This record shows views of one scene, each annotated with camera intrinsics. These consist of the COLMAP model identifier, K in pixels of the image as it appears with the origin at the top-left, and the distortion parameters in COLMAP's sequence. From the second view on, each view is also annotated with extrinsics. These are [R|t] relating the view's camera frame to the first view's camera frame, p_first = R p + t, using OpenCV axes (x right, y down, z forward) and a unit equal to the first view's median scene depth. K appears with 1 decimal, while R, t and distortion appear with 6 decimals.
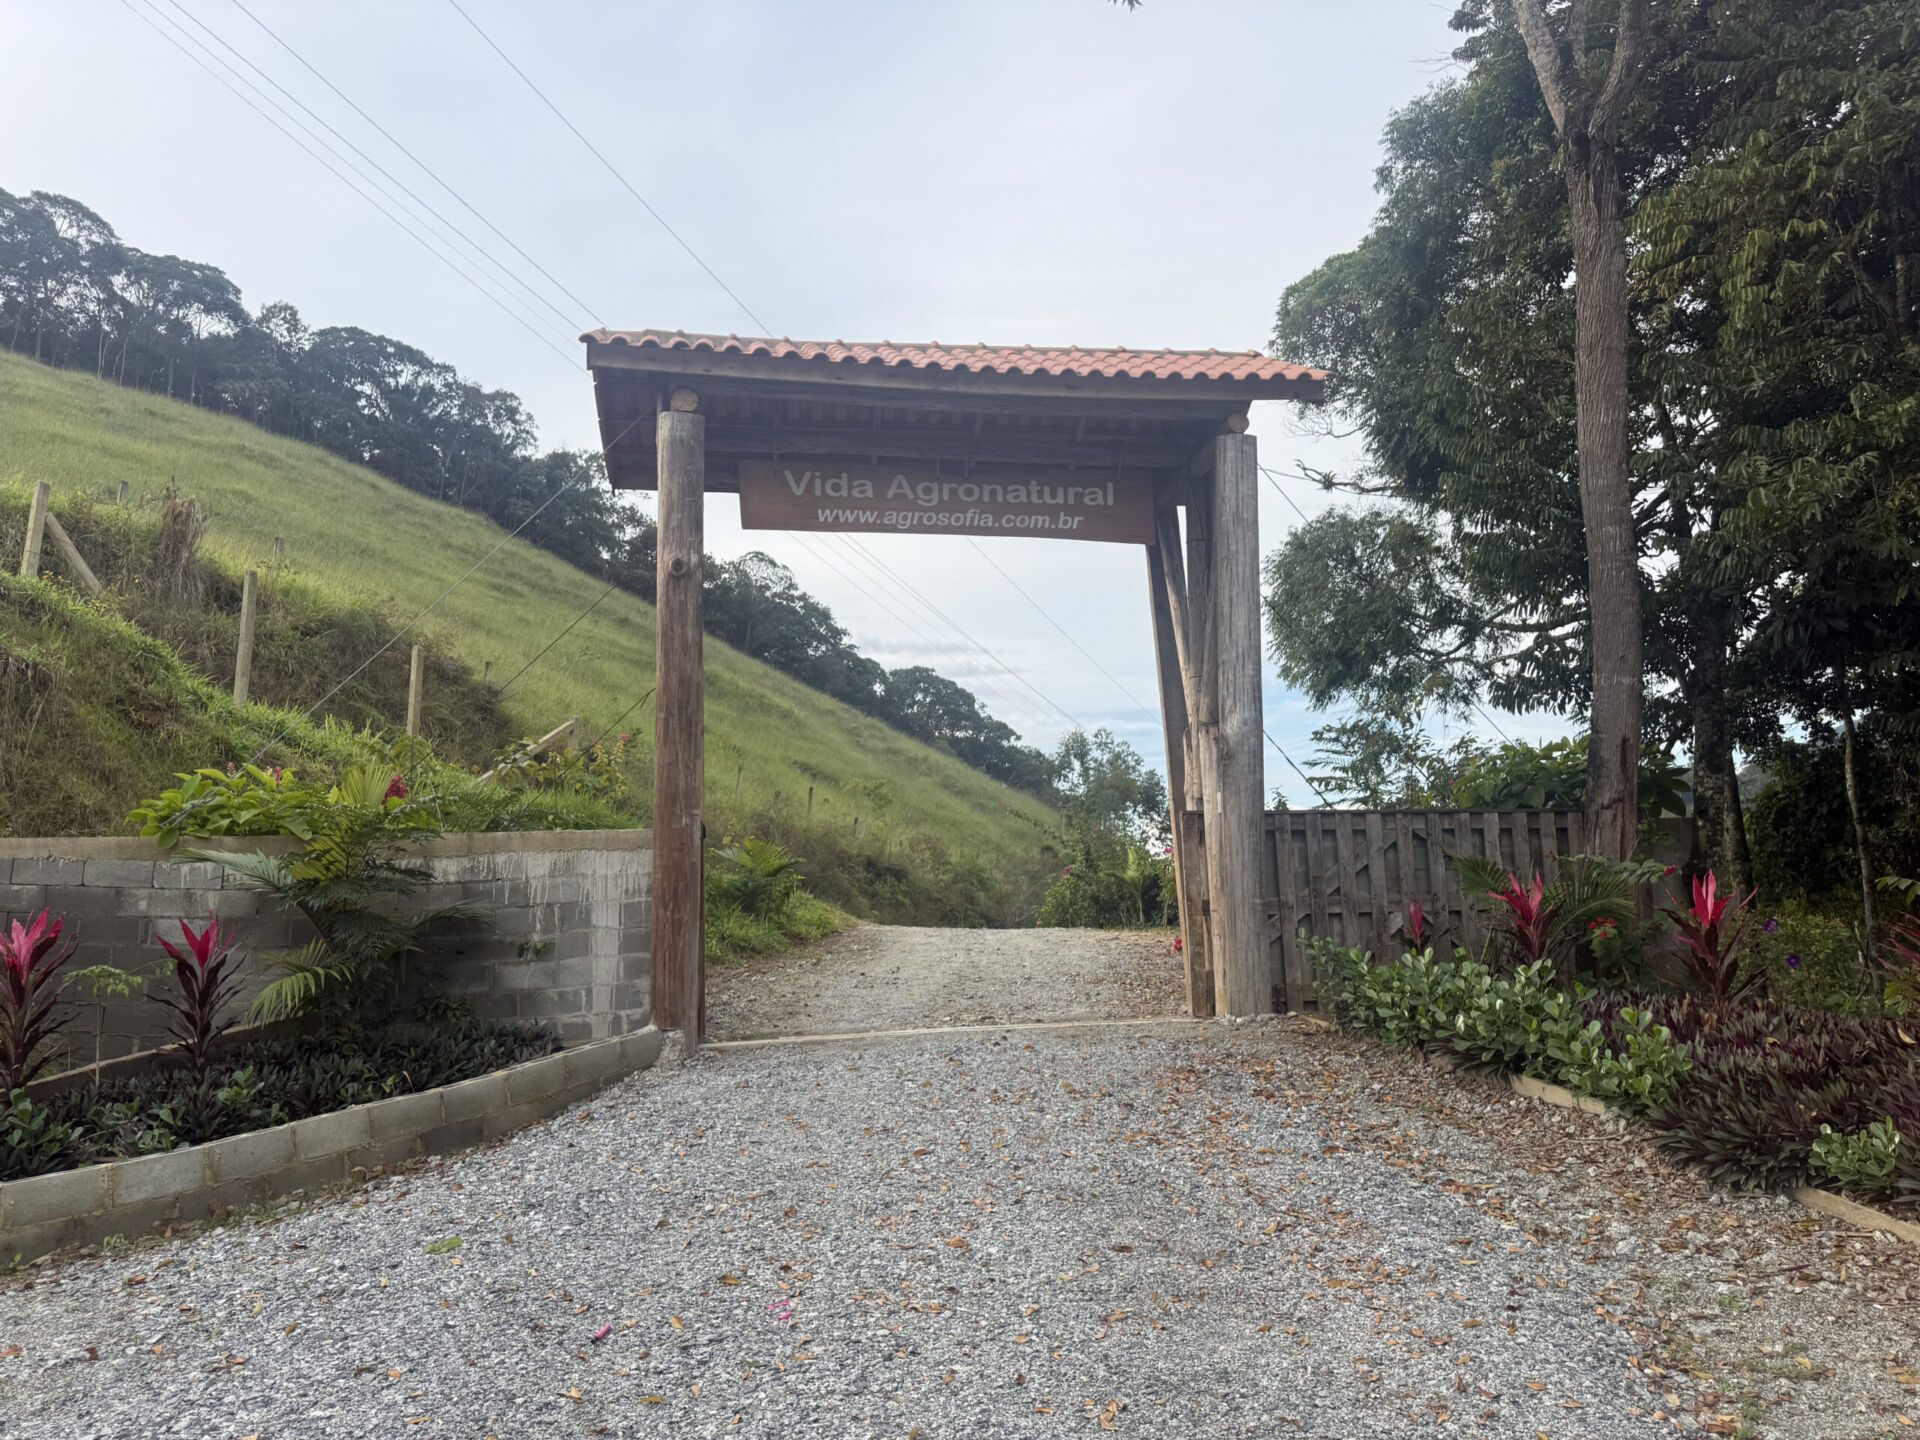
lens RADIAL K [[1353.6, 0, 957.5], [0, 1353.6, 716.3], [0, 0, 1]] dist [0.085242, -0.089778]
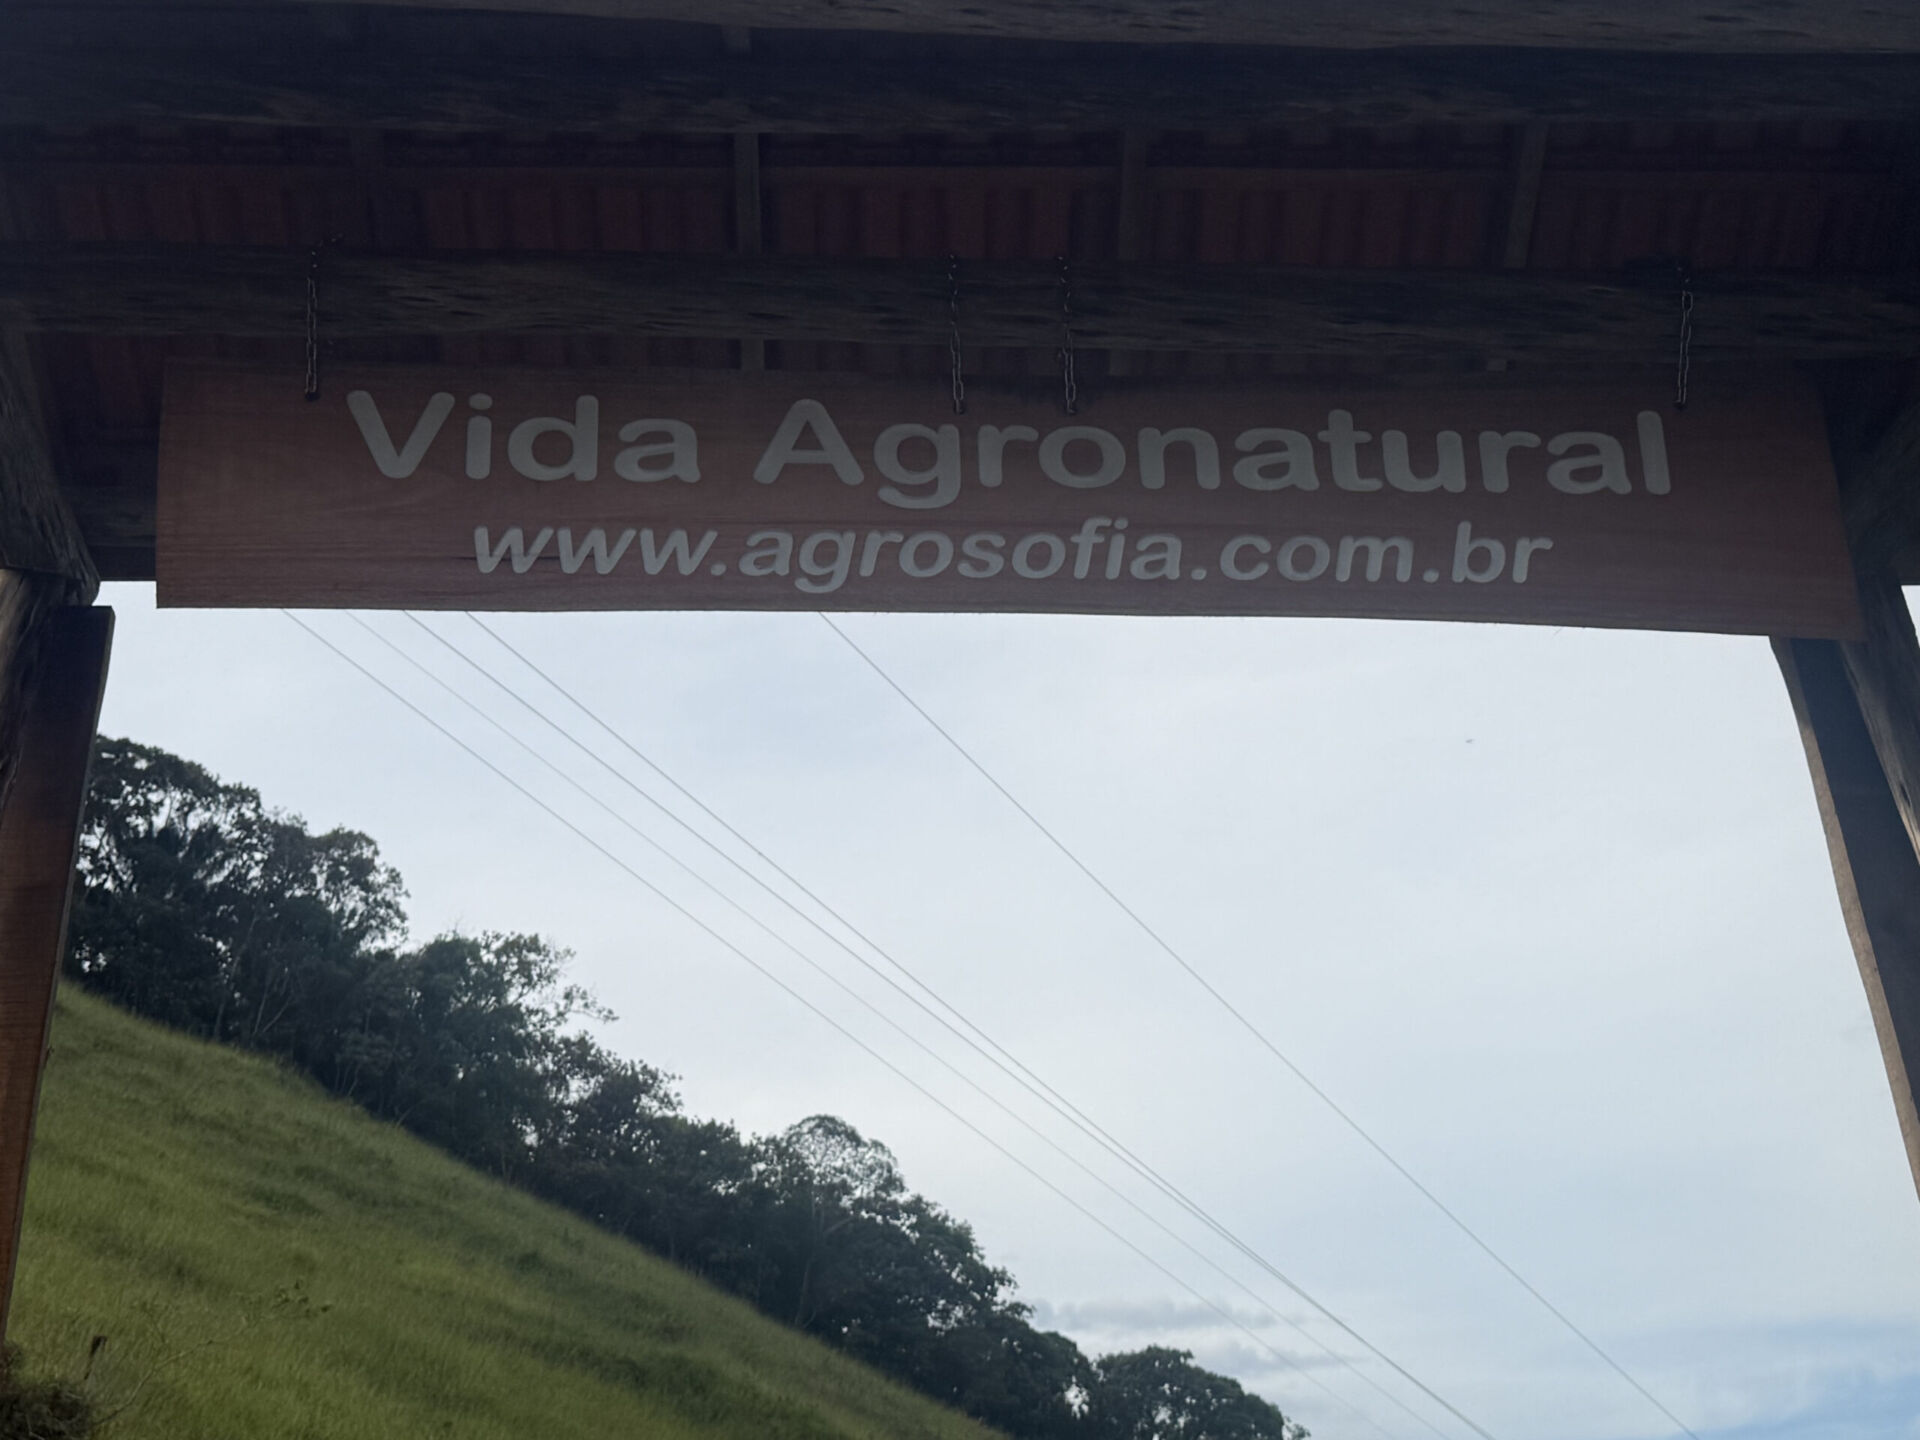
lens RADIAL K [[2689.0, 0, 929.4], [0, 2689.0, 709.2], [0, 0, 1]] dist [0.144259, 0.000000]
pose [[0.993464, -0.048335, -0.103406, 0.028426], [0.019041, 0.963400, -0.267389, 0.013713], [0.112546, 0.263673, 0.958024, 0.504145]]
